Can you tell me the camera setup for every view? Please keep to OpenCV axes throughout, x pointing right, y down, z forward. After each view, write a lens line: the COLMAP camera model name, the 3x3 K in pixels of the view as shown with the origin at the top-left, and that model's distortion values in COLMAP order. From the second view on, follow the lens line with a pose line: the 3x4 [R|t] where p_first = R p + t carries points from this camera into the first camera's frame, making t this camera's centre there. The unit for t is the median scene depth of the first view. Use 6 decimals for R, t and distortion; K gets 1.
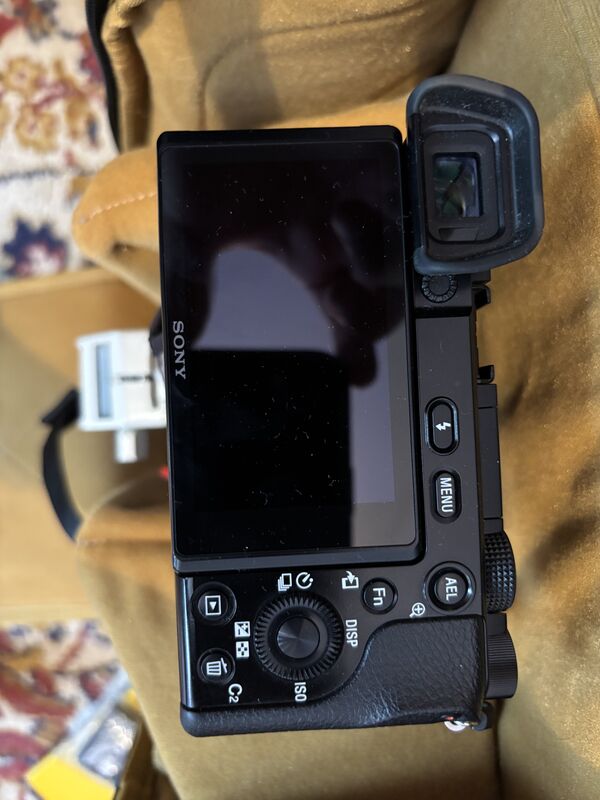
lens RADIAL K [[674.3, 0, 302.9], [0, 674.3, 403.7], [0, 0, 1]] dist [-0.044601, 0.000732]
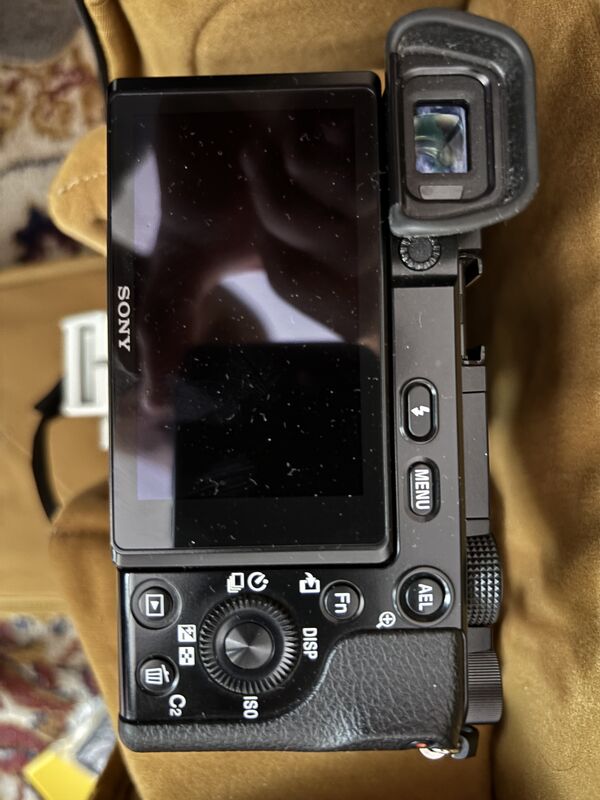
lens RADIAL K [[674.3, 0, 295.7], [0, 674.3, 398.7], [0, 0, 1]] dist [-0.044601, 0.000732]
pose [[0.998255, 0.022124, -0.054741, 0.094378], [-0.022597, 0.999712, -0.008044, 0.028392], [0.054547, 0.009267, 0.998468, 0.116502]]
